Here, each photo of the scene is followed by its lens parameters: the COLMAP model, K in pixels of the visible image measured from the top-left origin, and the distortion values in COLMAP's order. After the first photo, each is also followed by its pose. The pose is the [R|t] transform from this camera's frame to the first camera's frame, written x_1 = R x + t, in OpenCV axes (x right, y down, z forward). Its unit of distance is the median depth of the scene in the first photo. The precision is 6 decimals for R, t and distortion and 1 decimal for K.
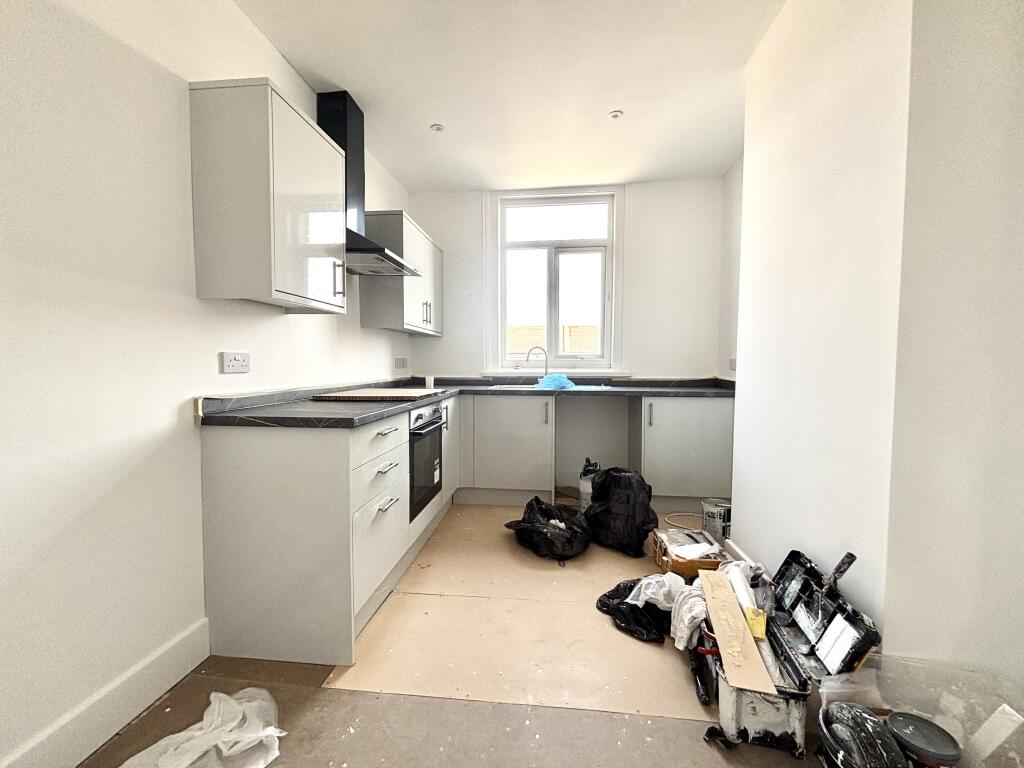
lens RADIAL K [[413.5, 0, 511.9], [0, 413.5, 376.5], [0, 0, 1]] dist [0.000233, -0.000107]
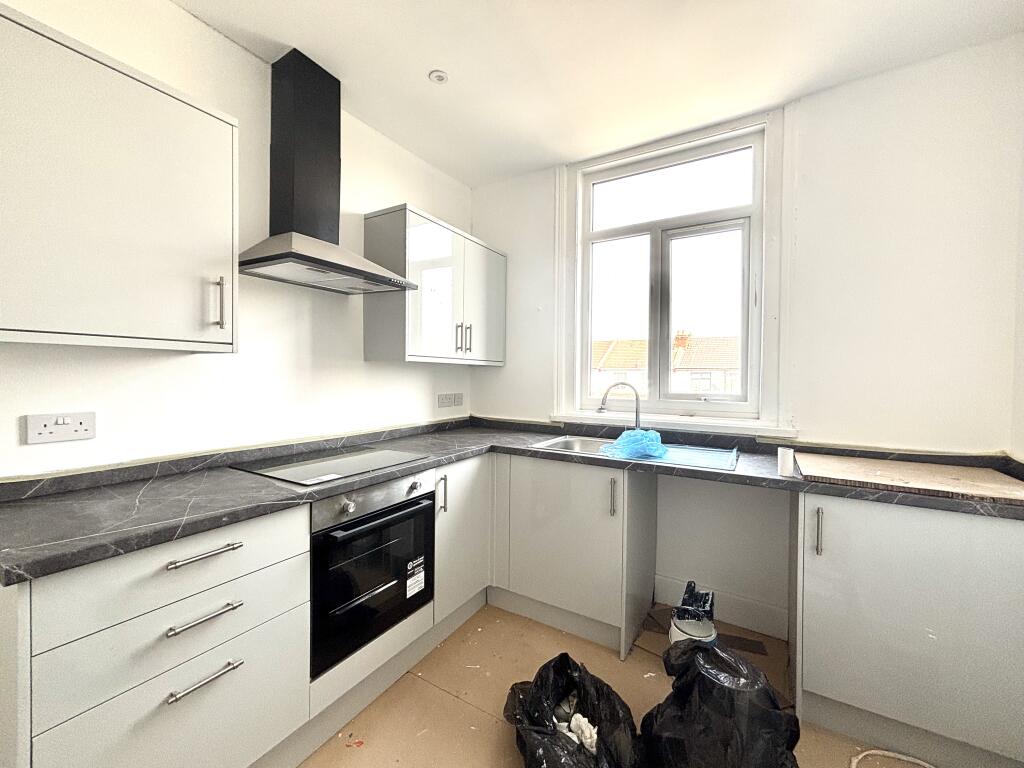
lens RADIAL K [[413.5, 0, 511.9], [0, 413.5, 376.5], [0, 0, 1]] dist [0.000233, -0.000107]
pose [[0.908439, 0.010990, -0.417873, 0.173660], [-0.023994, 0.999377, -0.025878, -0.060252], [0.417329, 0.033535, 0.908137, 0.326512]]
